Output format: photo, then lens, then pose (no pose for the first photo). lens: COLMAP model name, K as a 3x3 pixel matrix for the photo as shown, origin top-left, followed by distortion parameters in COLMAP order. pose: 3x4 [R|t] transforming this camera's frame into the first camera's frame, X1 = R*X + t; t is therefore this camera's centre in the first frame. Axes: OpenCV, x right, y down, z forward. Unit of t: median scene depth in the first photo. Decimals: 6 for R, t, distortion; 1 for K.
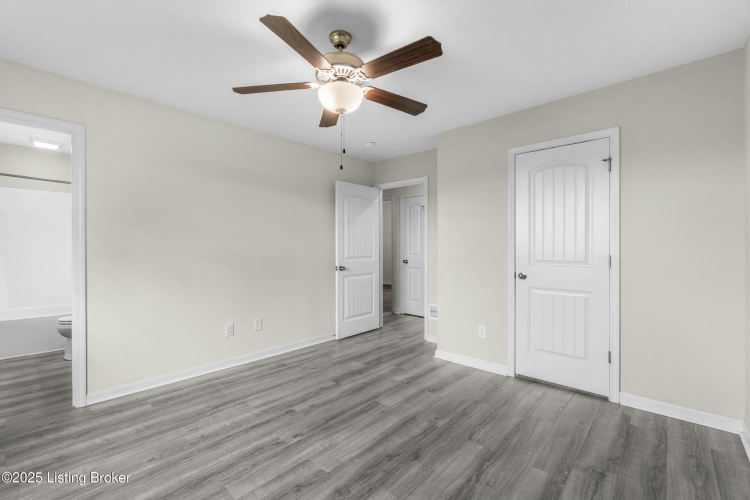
lens RADIAL K [[330.6, 0, 370.5], [0, 330.6, 248.0], [0, 0, 1]] dist [-0.000010, -0.000098]
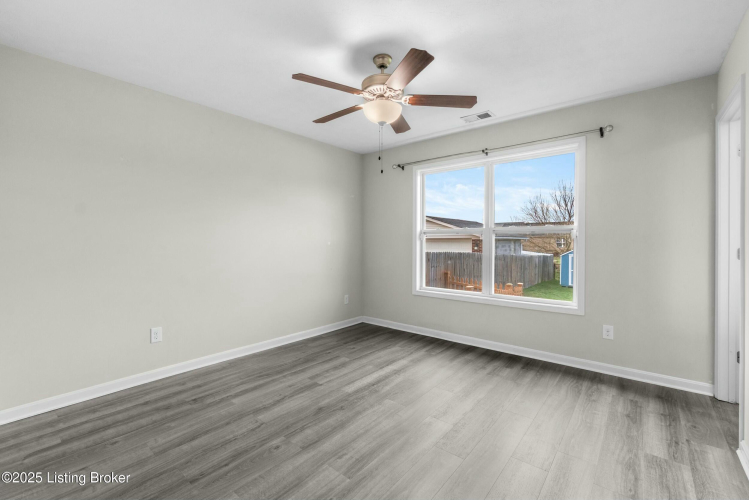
lens RADIAL K [[330.1, 0, 370.1], [0, 330.1, 248.0], [0, 0, 1]] dist [-0.000010, -0.000098]
pose [[-0.998889, 0.001126, -0.047112, 0.008550], [0.000386, 0.999877, 0.015707, 0.005389], [0.047124, 0.015672, -0.998766, 2.113473]]
